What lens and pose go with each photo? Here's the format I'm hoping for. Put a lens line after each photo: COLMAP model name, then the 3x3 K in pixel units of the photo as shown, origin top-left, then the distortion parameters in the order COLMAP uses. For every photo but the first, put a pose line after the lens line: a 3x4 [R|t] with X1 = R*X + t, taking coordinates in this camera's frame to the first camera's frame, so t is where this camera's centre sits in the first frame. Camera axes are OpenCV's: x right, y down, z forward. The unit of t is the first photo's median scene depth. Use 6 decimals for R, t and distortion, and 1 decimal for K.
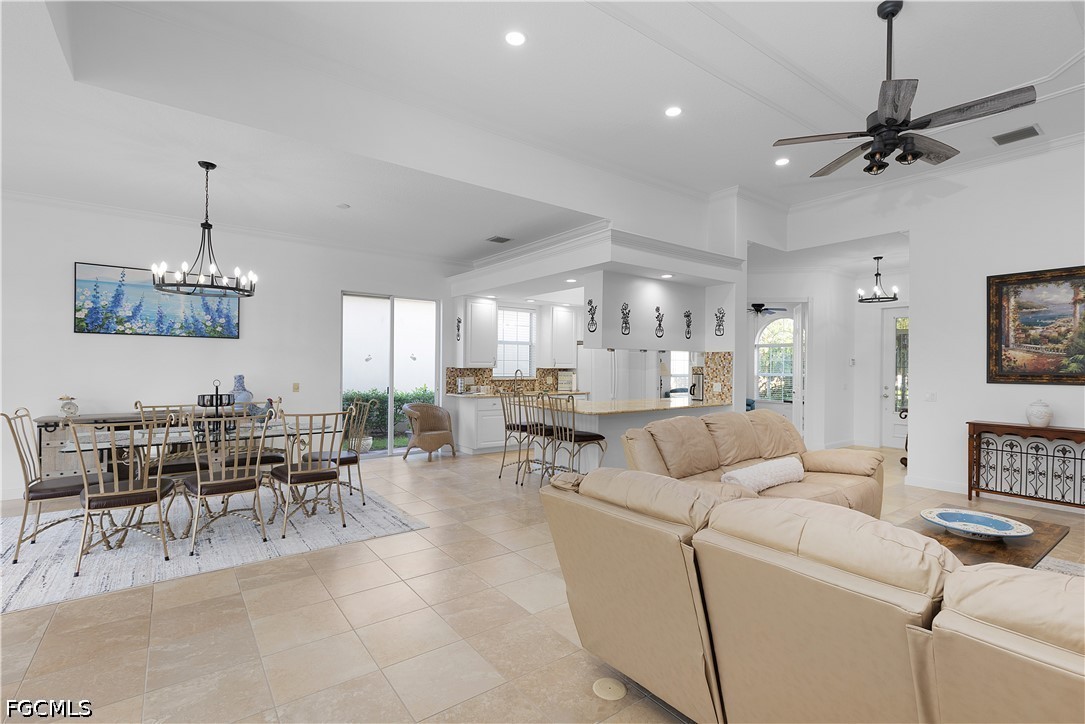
lens RADIAL K [[479.1, 0, 551.2], [0, 479.1, 360.1], [0, 0, 1]] dist [0.017617, -0.000617]
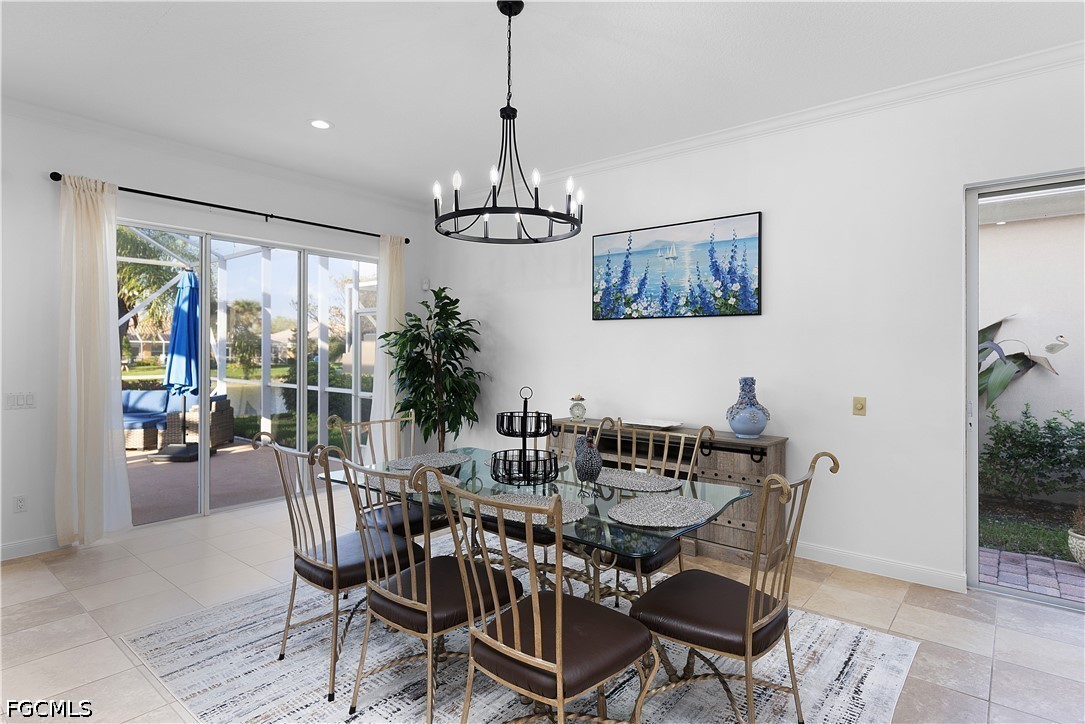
lens RADIAL K [[572.0, 0, 543.6], [0, 572.0, 358.4], [0, 0, 1]] dist [0.015972, -0.000008]
pose [[0.242505, 0.004072, -0.970141, -0.038062], [0.006451, 0.999962, 0.005809, 0.002619], [0.970129, -0.007667, 0.242470, 0.587163]]
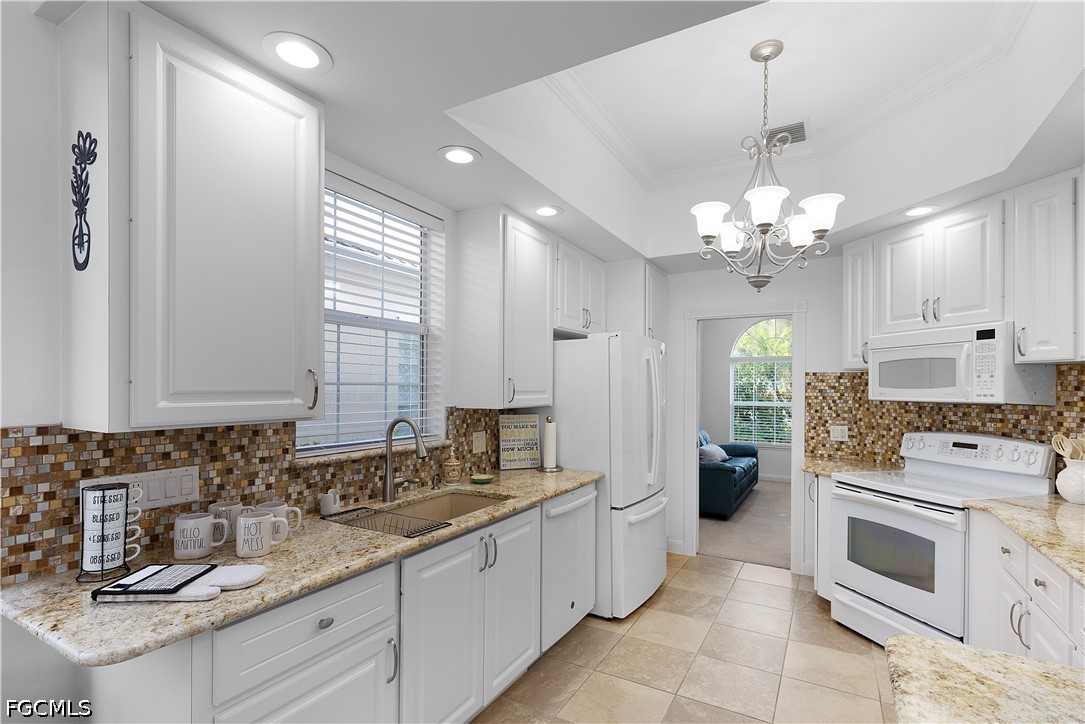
lens RADIAL K [[479.1, 0, 543.1], [0, 479.1, 386.3], [0, 0, 1]] dist [0.017617, -0.000617]
pose [[0.911182, -0.003049, 0.411993, -0.151020], [-0.000198, 0.999969, 0.007838, -0.000334], [-0.412004, -0.007223, 0.911153, 1.013551]]
